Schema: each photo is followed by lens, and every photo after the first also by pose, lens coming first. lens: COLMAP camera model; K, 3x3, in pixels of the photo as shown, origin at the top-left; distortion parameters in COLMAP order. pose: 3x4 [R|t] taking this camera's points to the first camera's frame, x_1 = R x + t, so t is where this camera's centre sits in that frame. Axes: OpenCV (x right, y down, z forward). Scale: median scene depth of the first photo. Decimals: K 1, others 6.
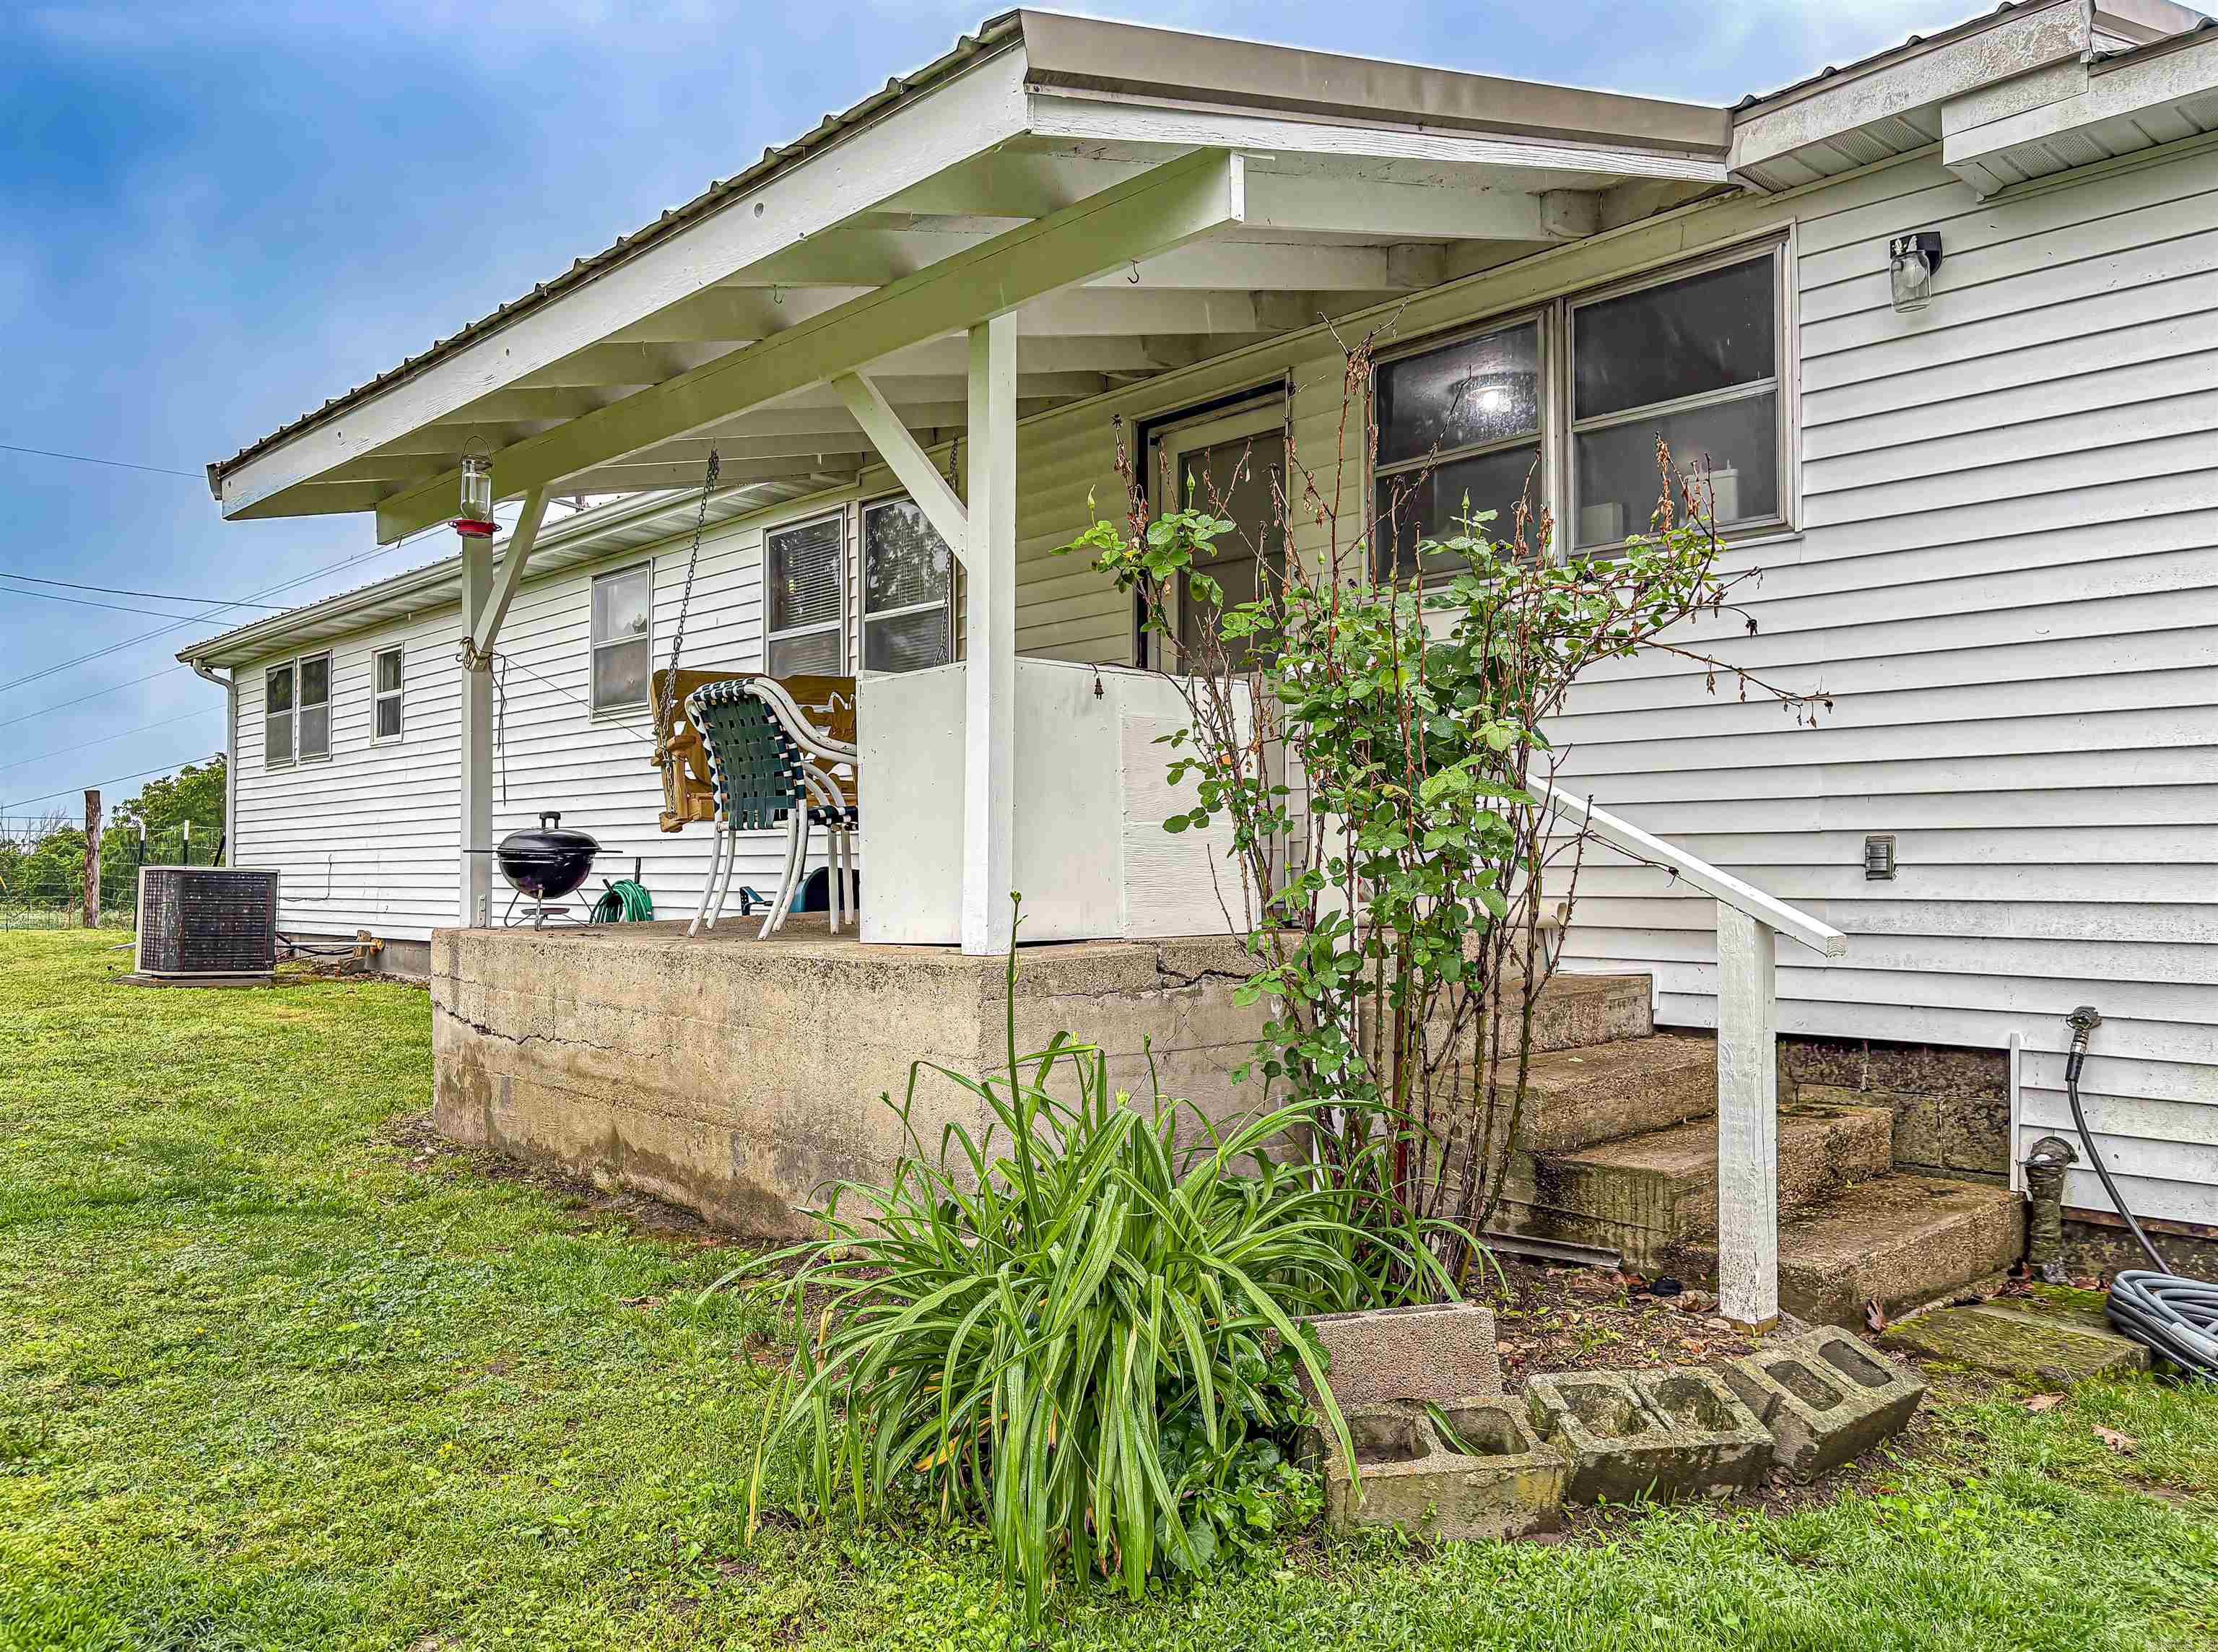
lens RADIAL K [[1695.4, 0, 1102.0], [0, 1695.4, 837.8], [0, 0, 1]] dist [0.037696, -0.007335]
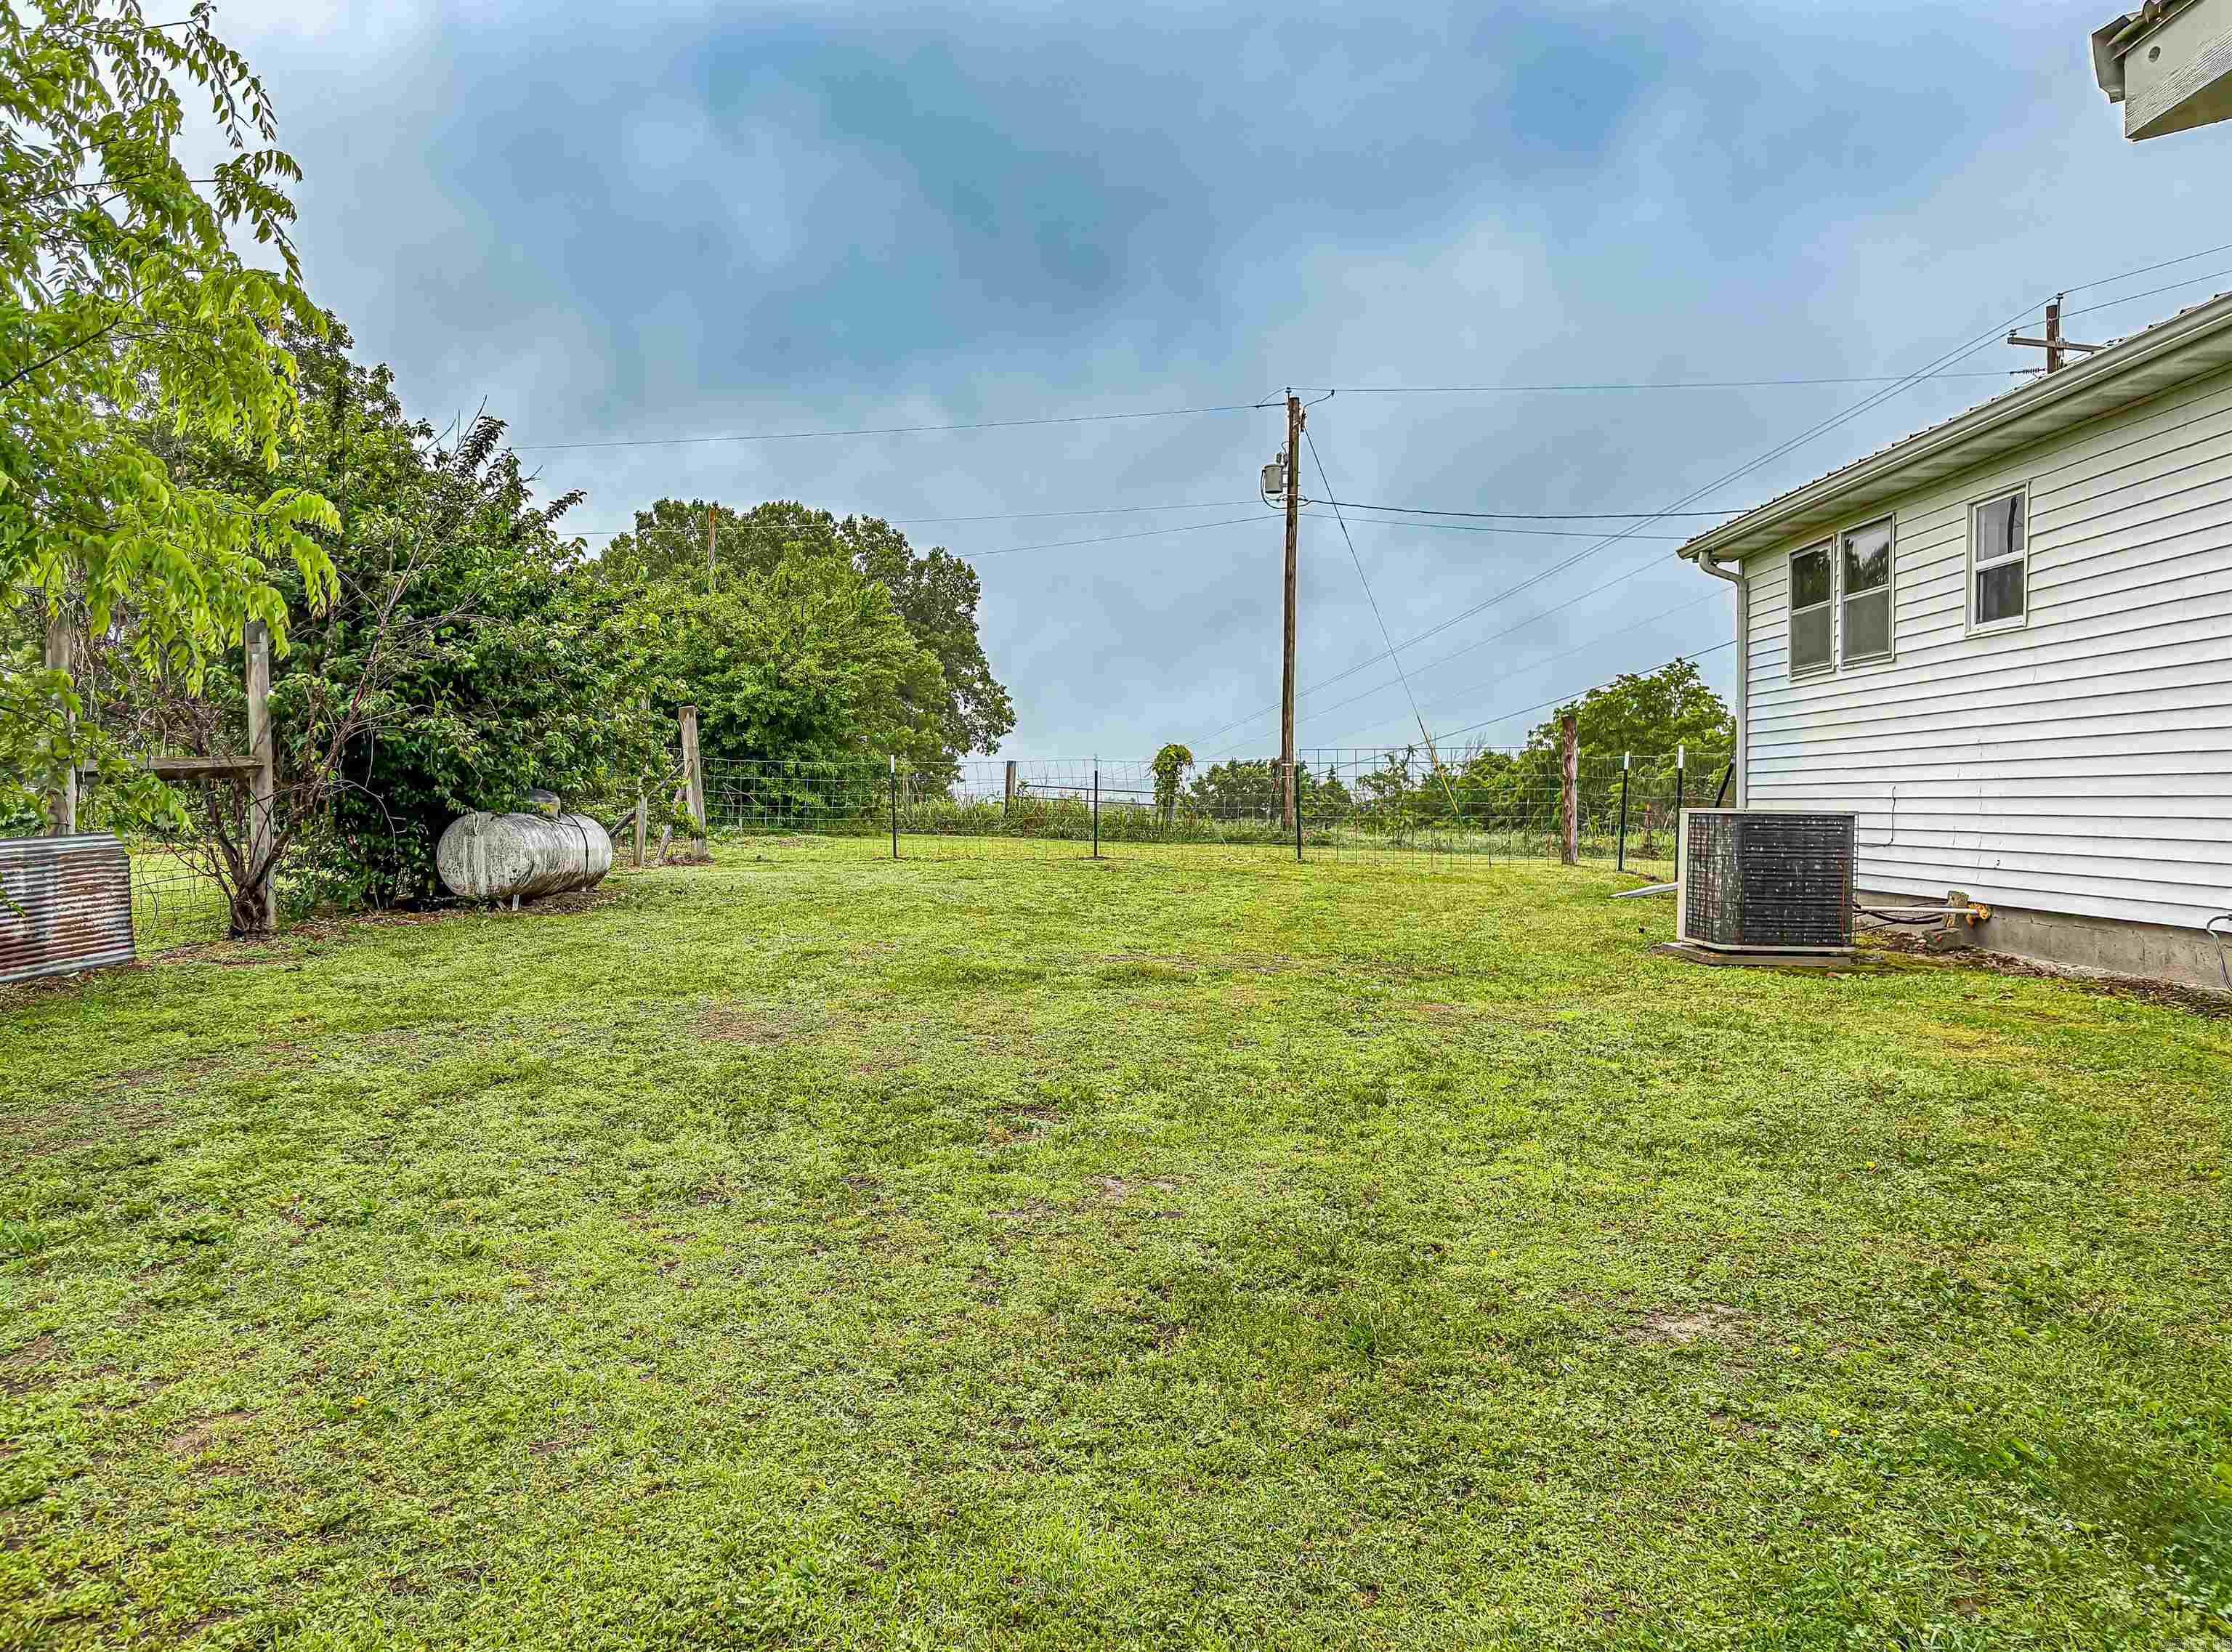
lens RADIAL K [[1706.0, 0, 1107.5], [0, 1706.0, 841.2], [0, 0, 1]] dist [0.037696, -0.007335]
pose [[0.728247, 0.010831, -0.685229, -0.385082], [0.025116, 0.998782, 0.042479, -0.015173], [0.684855, -0.048145, 0.727088, 0.436050]]
